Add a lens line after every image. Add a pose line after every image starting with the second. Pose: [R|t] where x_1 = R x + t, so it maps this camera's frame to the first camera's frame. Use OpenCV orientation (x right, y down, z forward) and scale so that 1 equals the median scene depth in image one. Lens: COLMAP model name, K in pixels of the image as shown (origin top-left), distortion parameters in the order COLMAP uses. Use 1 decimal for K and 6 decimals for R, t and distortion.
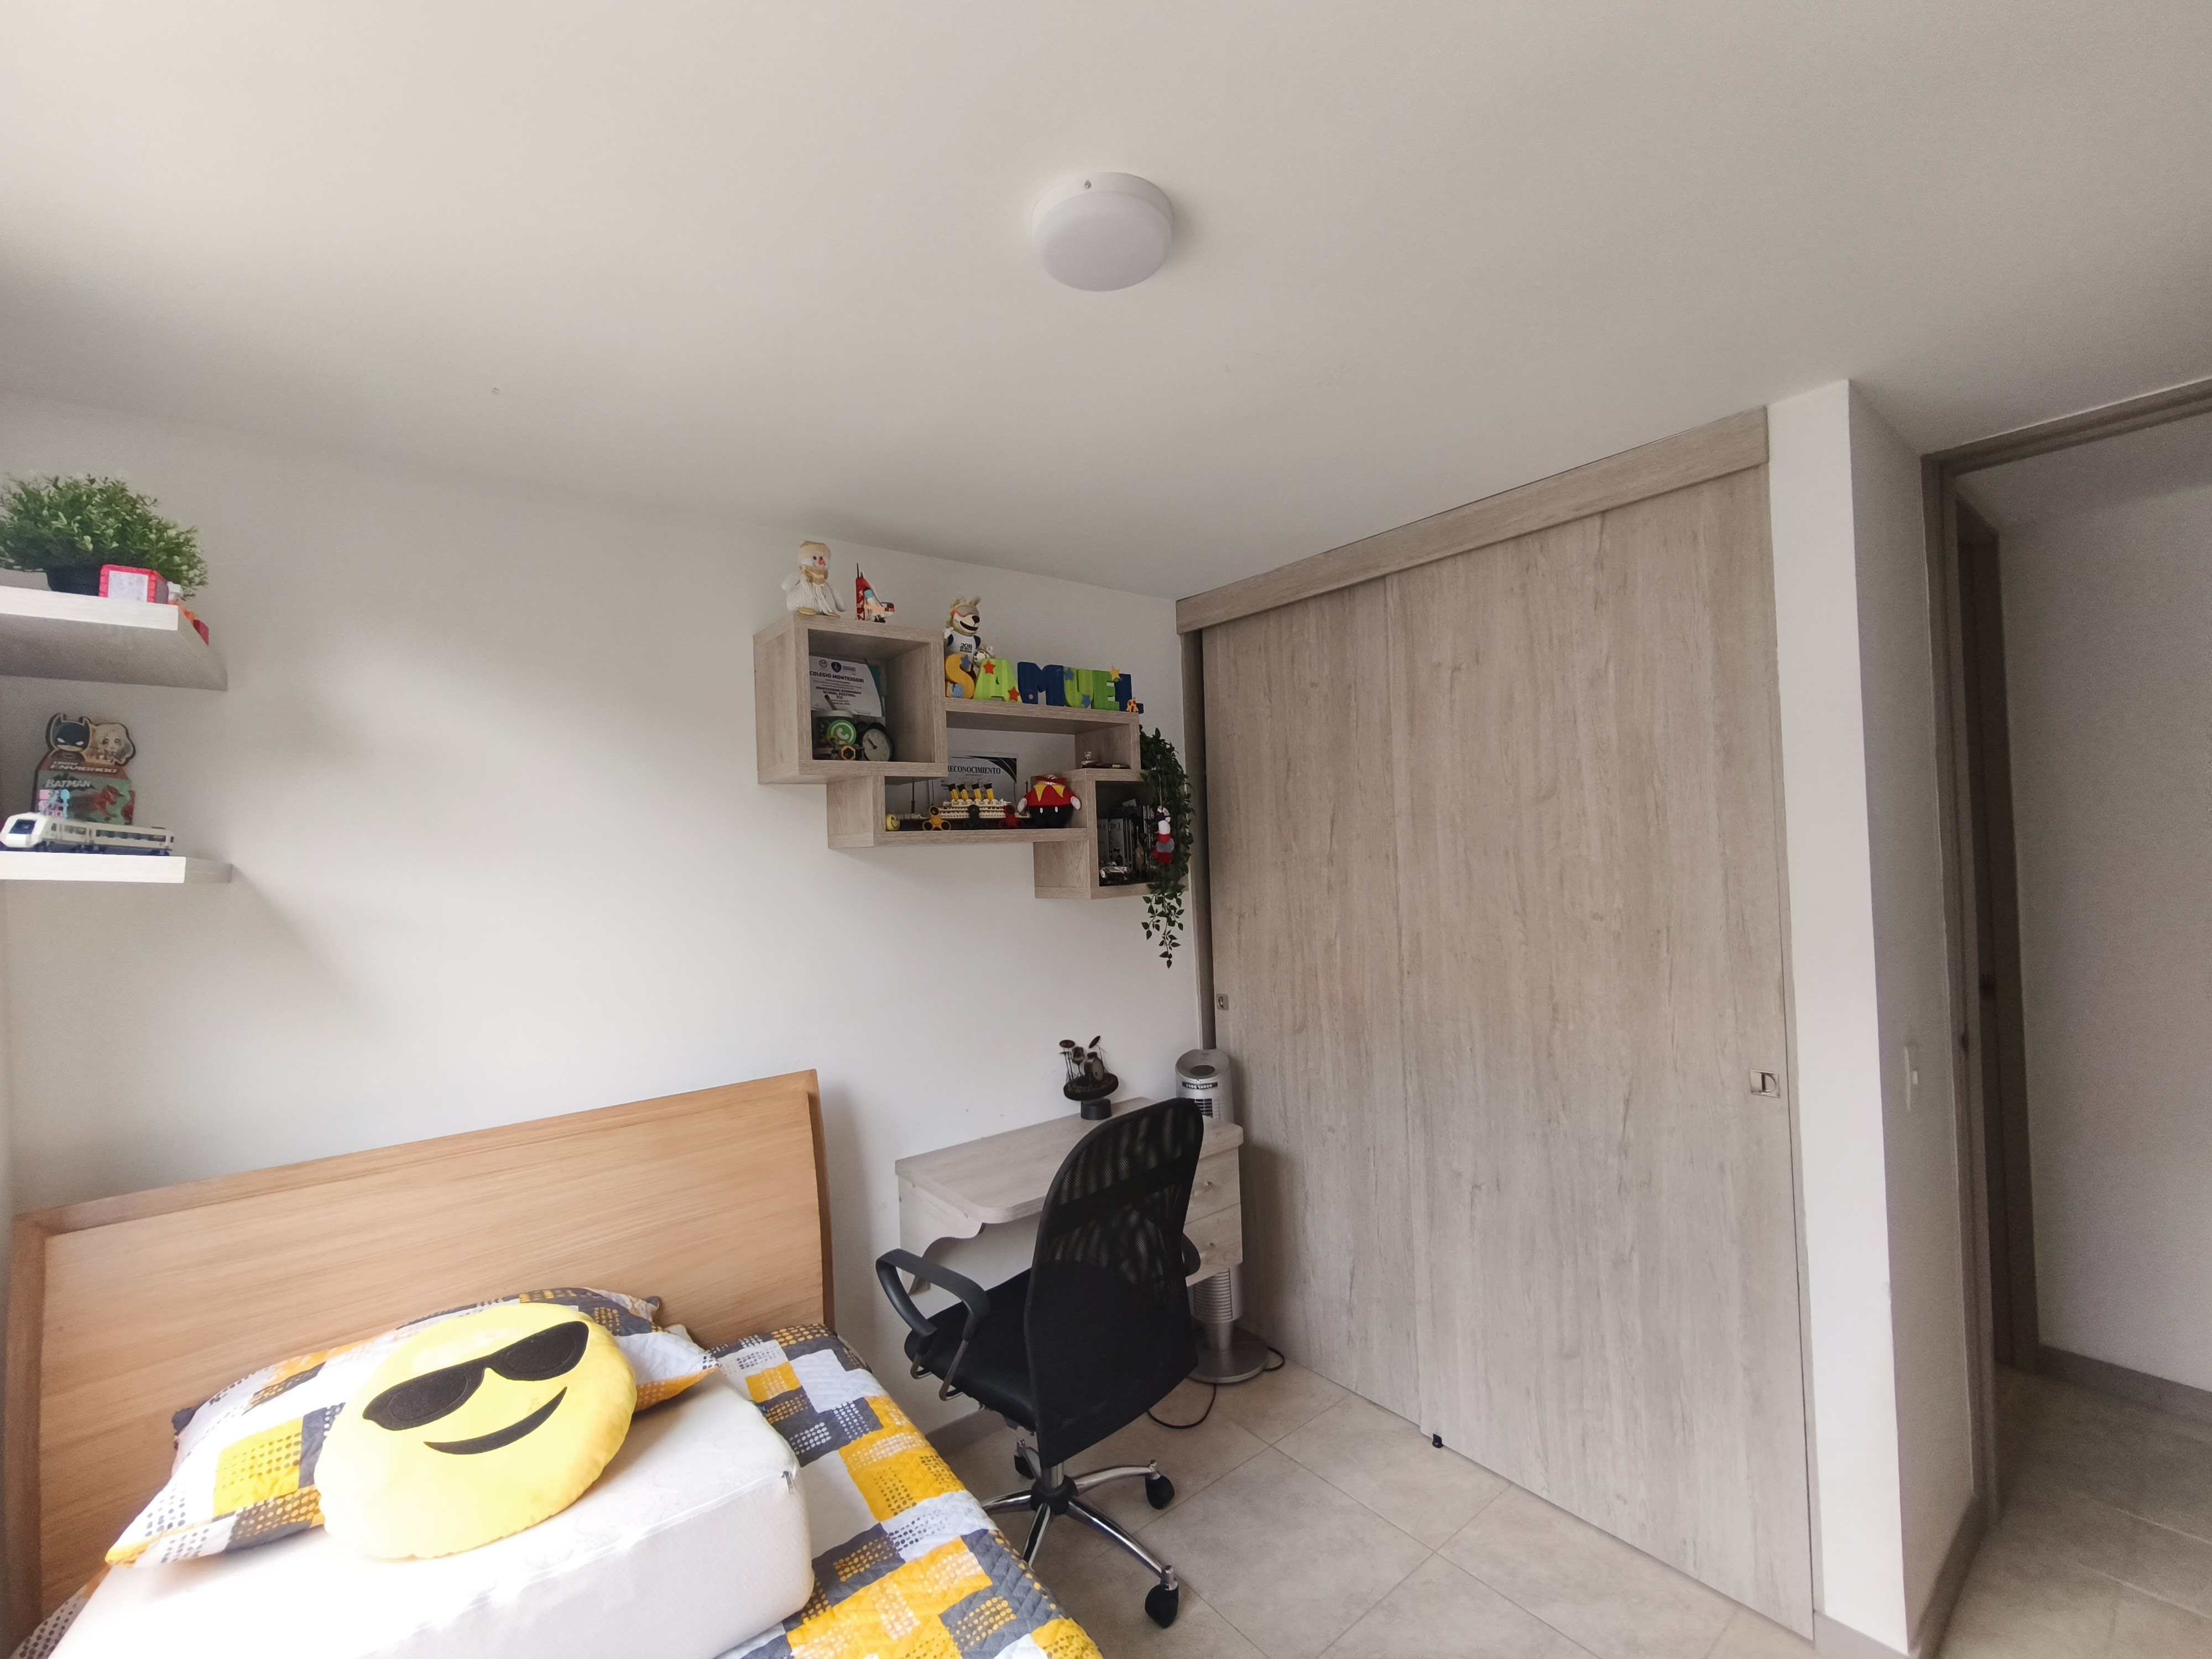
lens RADIAL K [[928.1, 0, 1100.7], [0, 928.1, 836.3], [0, 0, 1]] dist [0.001040, 0.000491]
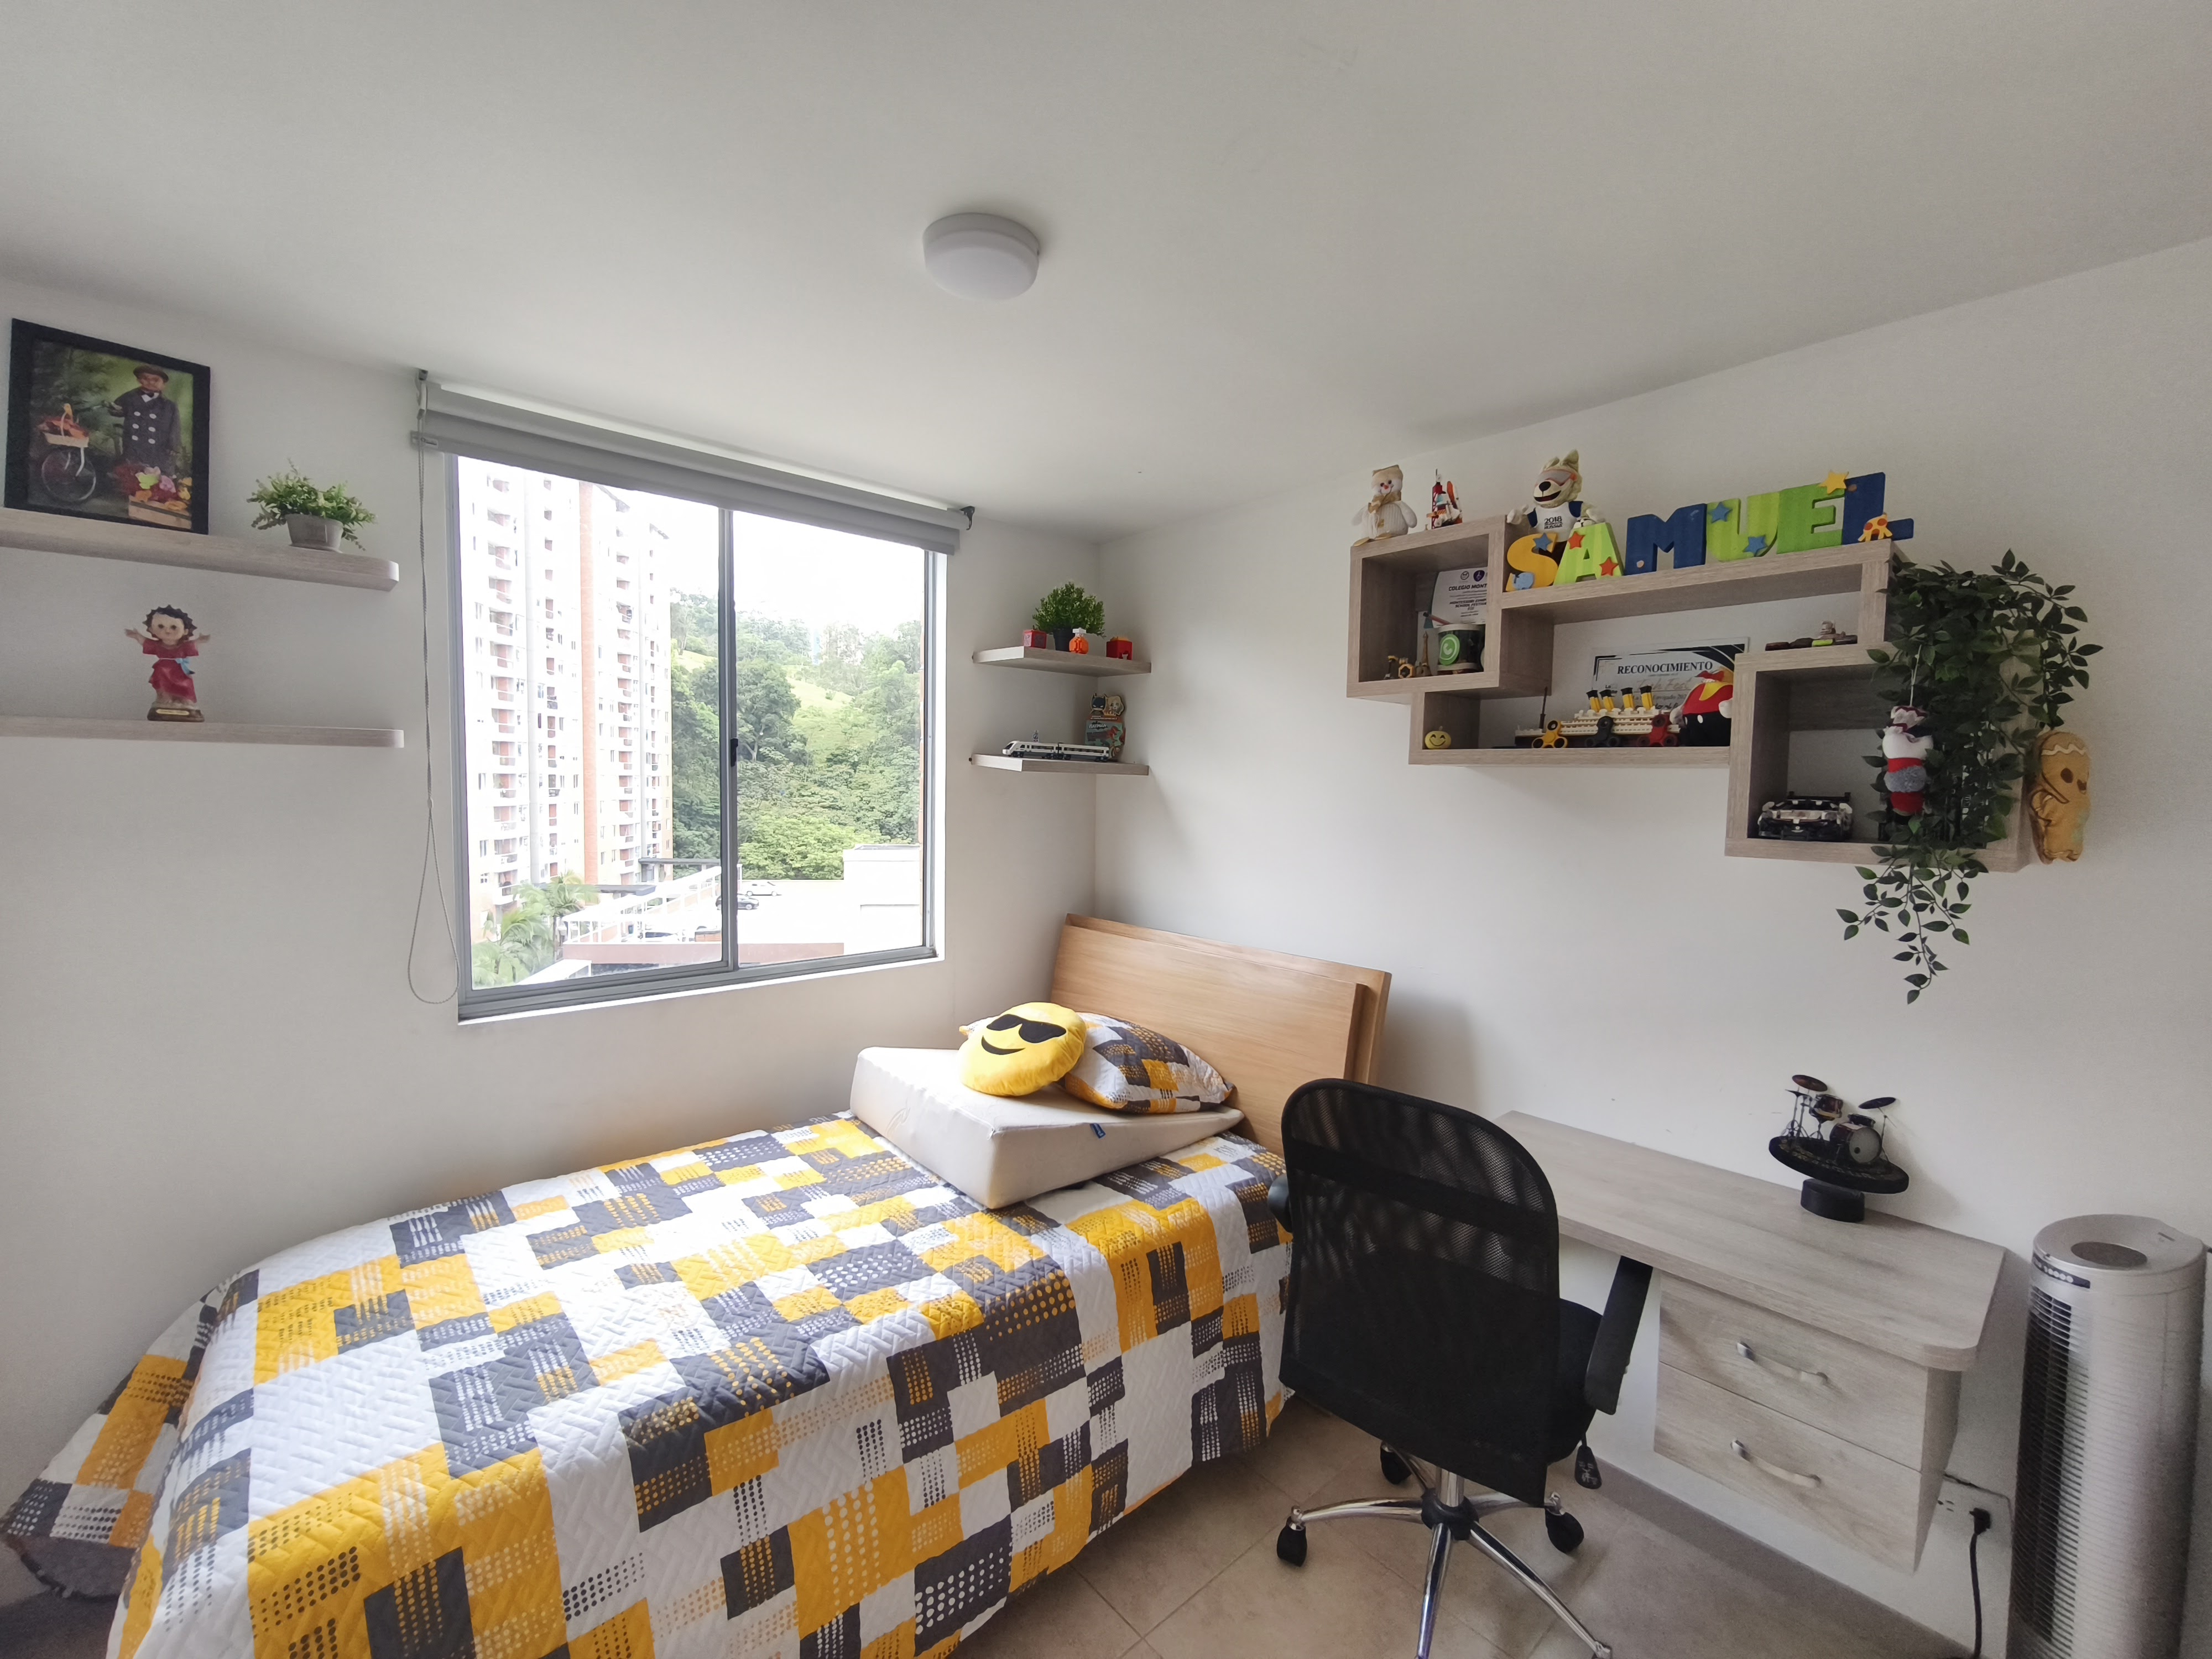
lens RADIAL K [[928.1, 0, 1100.7], [0, 928.1, 836.3], [0, 0, 1]] dist [0.001040, 0.000491]
pose [[0.058236, 0.099927, -0.993289, 0.615580], [-0.007567, 0.994993, 0.099654, -0.007850], [0.998274, 0.001713, 0.058700, 0.518887]]
